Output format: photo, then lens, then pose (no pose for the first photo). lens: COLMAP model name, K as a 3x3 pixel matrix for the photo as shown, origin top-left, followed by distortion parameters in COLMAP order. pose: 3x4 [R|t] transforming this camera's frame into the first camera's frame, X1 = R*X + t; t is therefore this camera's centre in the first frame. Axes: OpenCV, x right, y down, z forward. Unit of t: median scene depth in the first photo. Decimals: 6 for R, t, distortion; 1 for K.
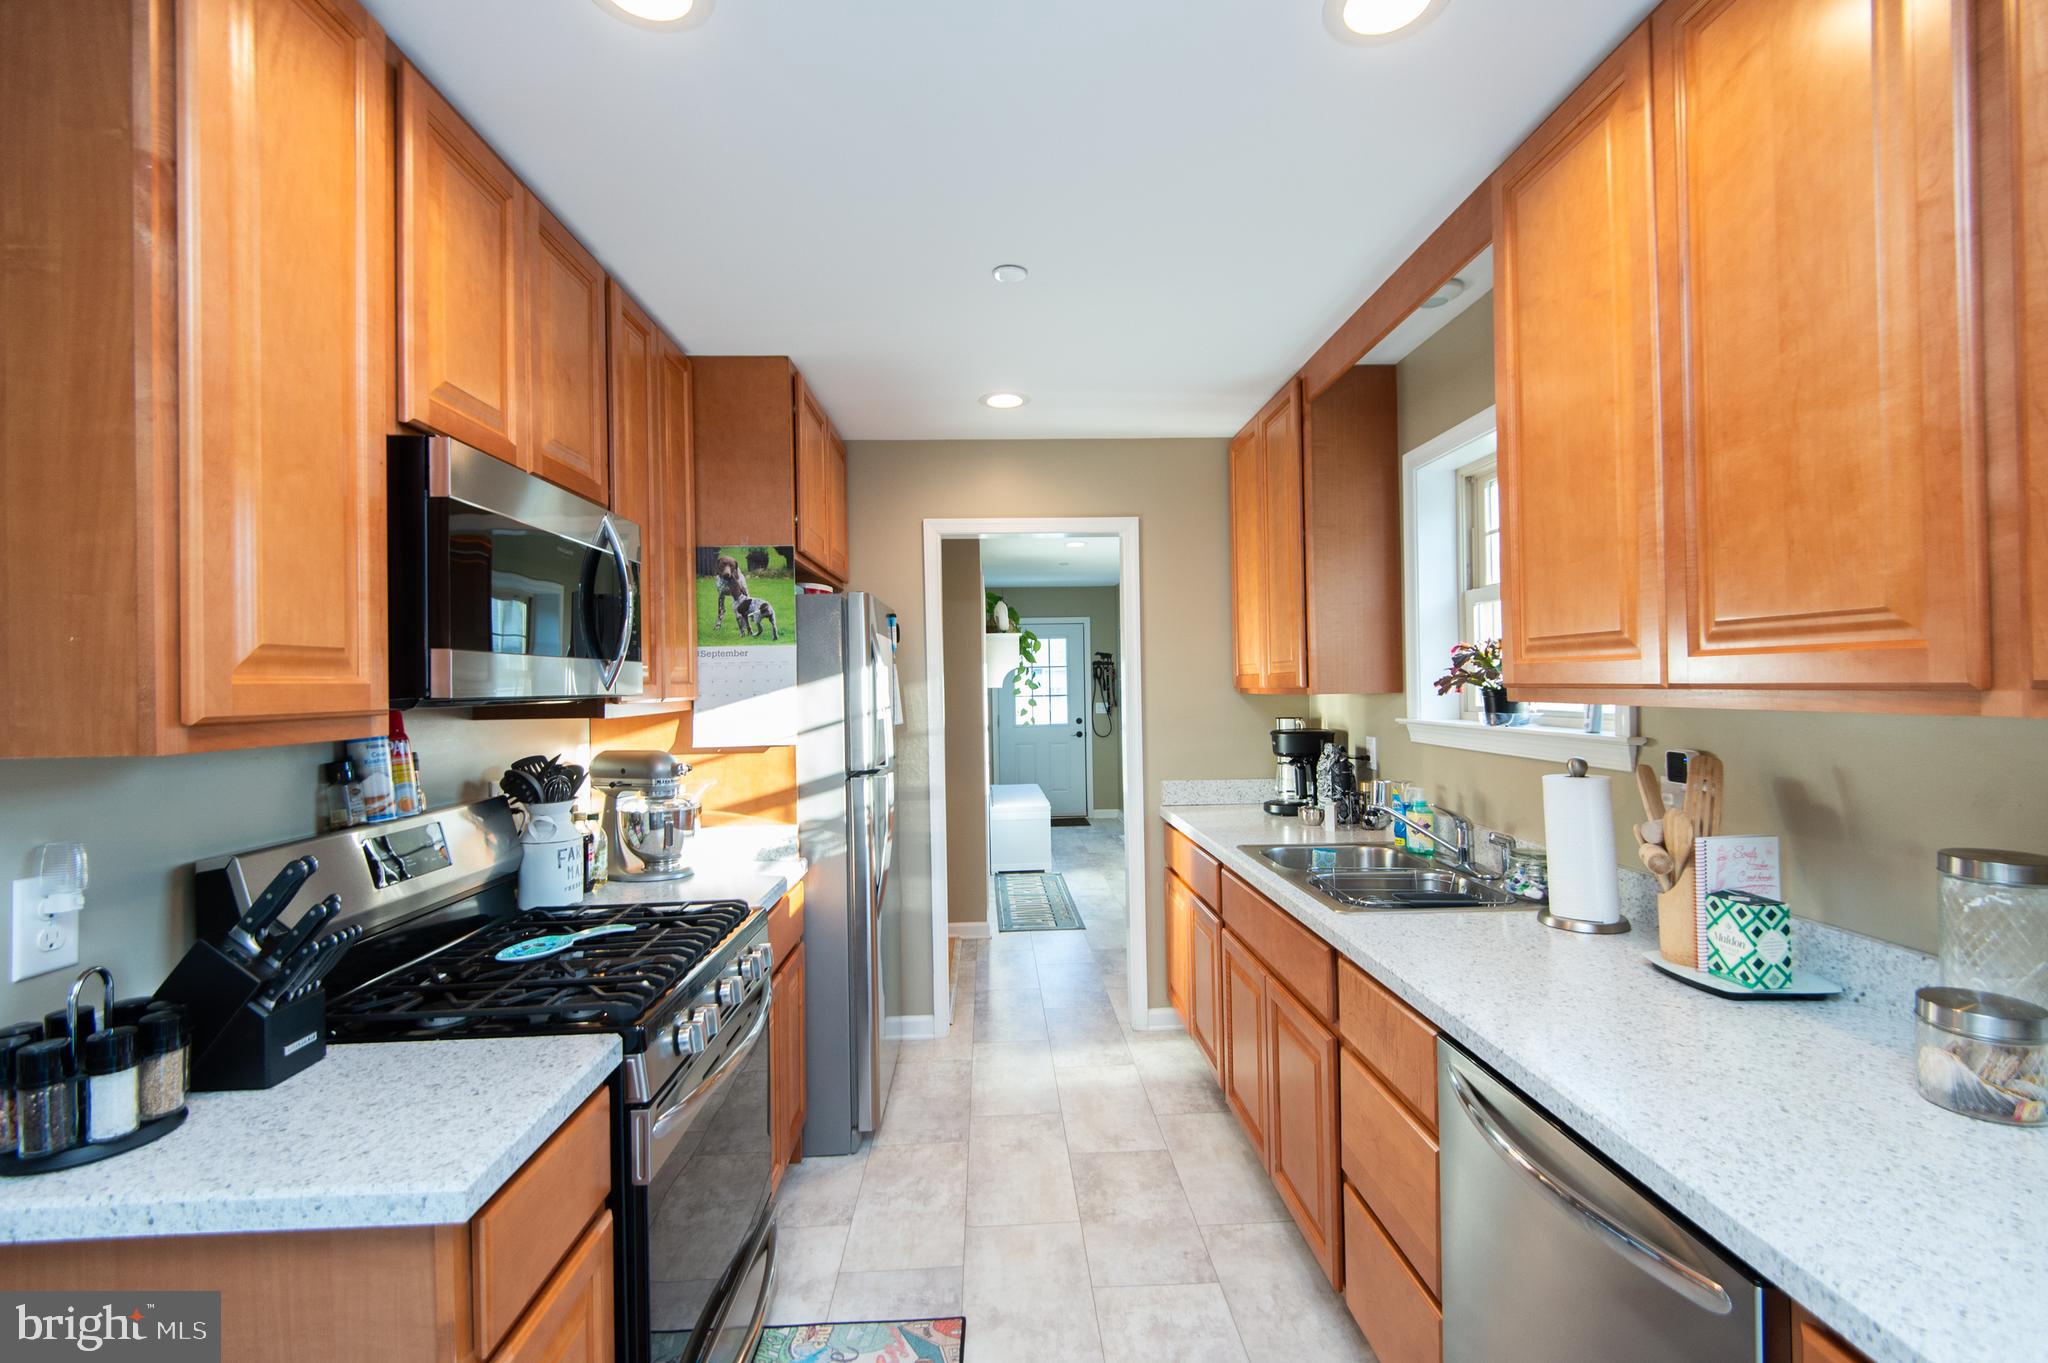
lens RADIAL K [[896.3, 0, 1033.2], [0, 896.3, 671.4], [0, 0, 1]] dist [0.033447, -0.023966]
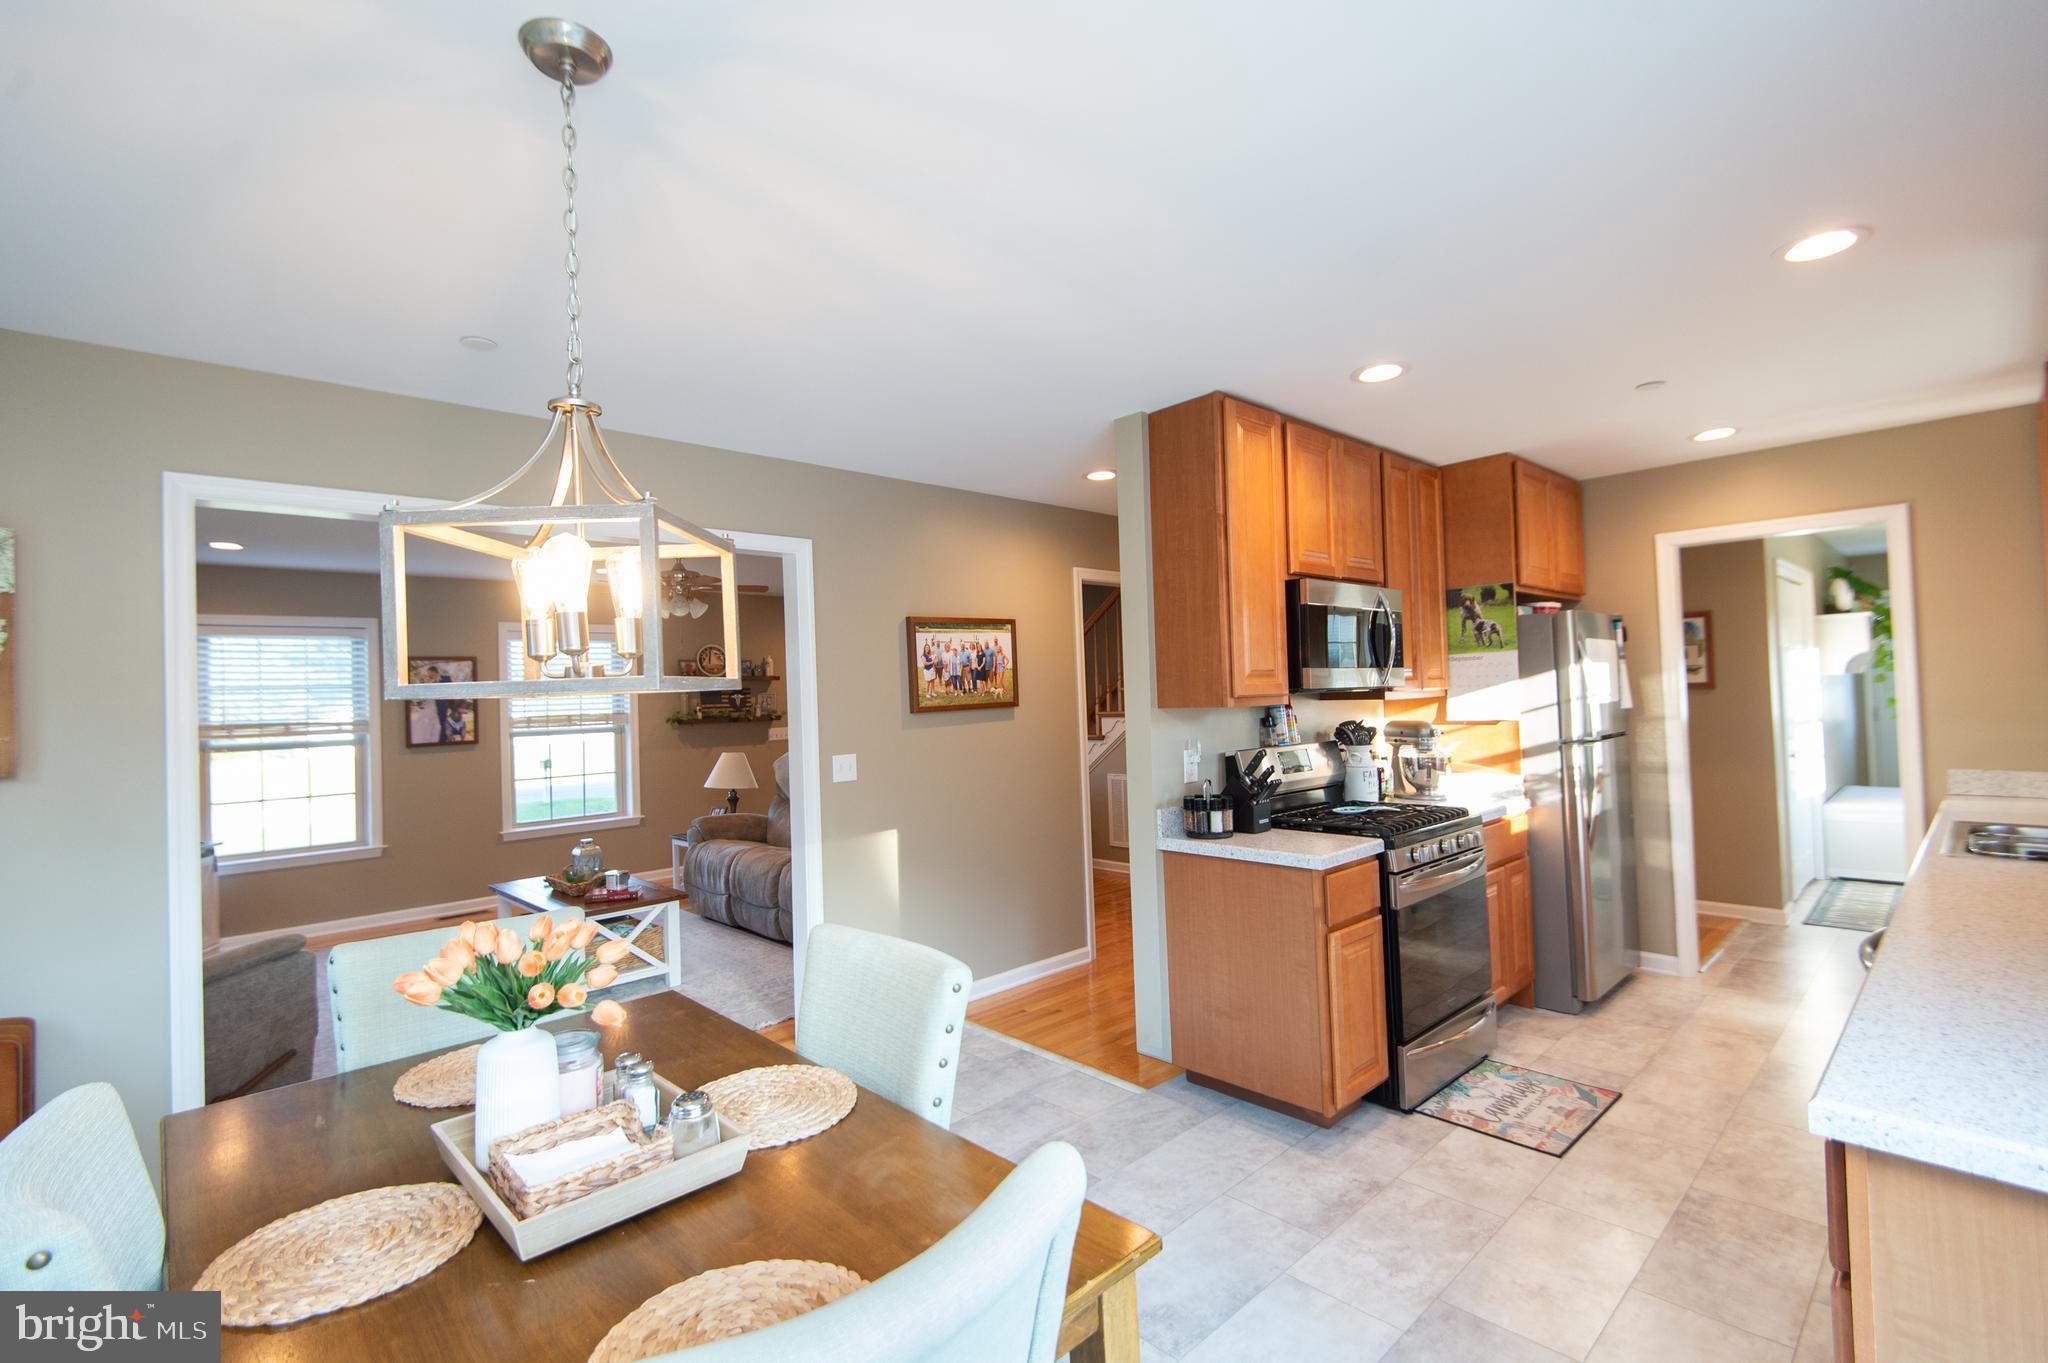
lens RADIAL K [[907.8, 0, 1031.6], [0, 907.8, 680.4], [0, 0, 1]] dist [0.040348, -0.025121]
pose [[0.651501, -0.013455, -0.758528, 0.380491], [0.029122, 0.999549, 0.007282, -0.016938], [0.758088, -0.026834, 0.651600, -0.611329]]
